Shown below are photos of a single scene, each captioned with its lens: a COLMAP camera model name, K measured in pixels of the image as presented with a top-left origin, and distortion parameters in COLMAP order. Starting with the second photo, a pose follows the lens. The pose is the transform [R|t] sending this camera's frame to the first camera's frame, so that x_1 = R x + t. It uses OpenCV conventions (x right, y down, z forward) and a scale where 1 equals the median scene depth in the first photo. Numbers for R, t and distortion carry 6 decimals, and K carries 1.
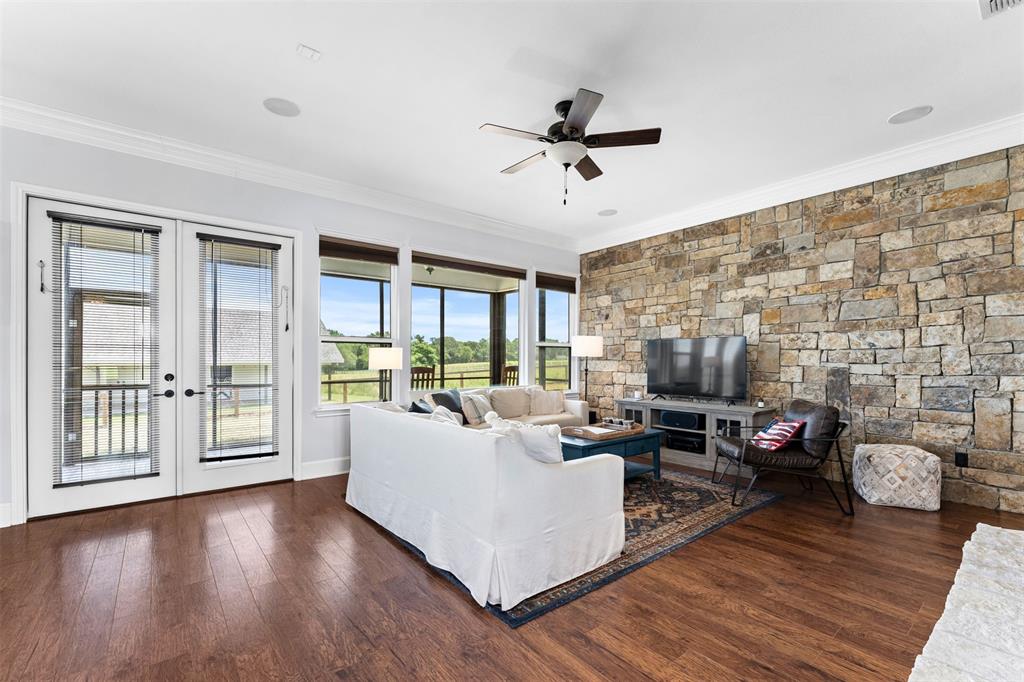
lens RADIAL K [[442.0, 0, 508.5], [0, 442.0, 362.3], [0, 0, 1]] dist [-0.002611, -0.000227]
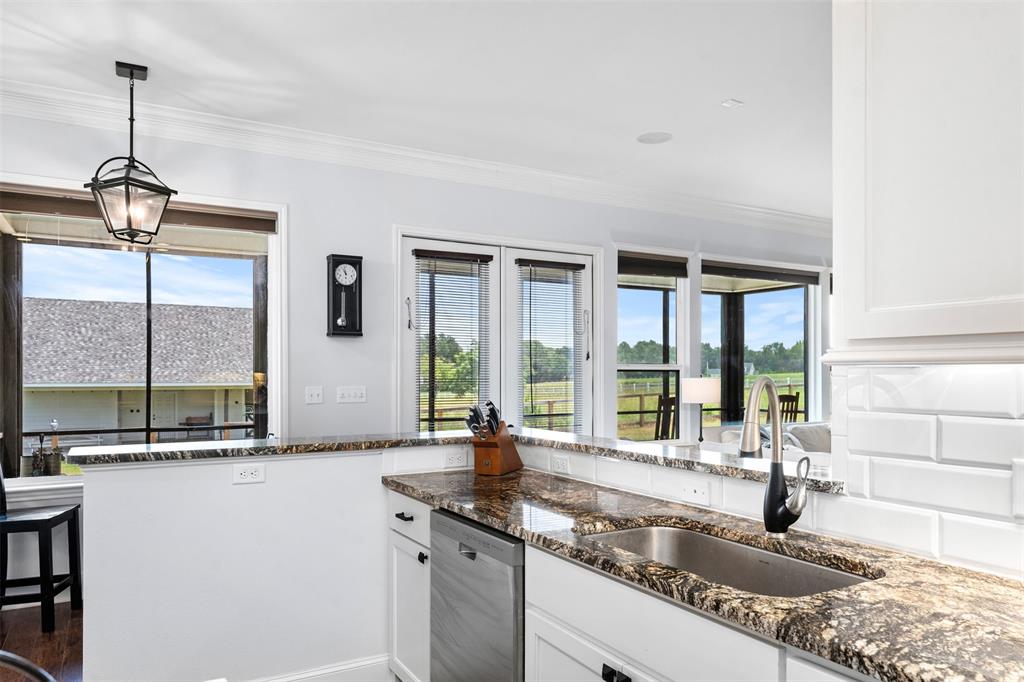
lens RADIAL K [[696.8, 0, 513.5], [0, 696.8, 373.3], [0, 0, 1]] dist [-0.002337, 0.001590]
pose [[0.988116, -0.005410, -0.153615, -0.414288], [0.004079, 0.999951, -0.008979, -0.025233], [0.153656, 0.008246, 0.988090, -0.424535]]
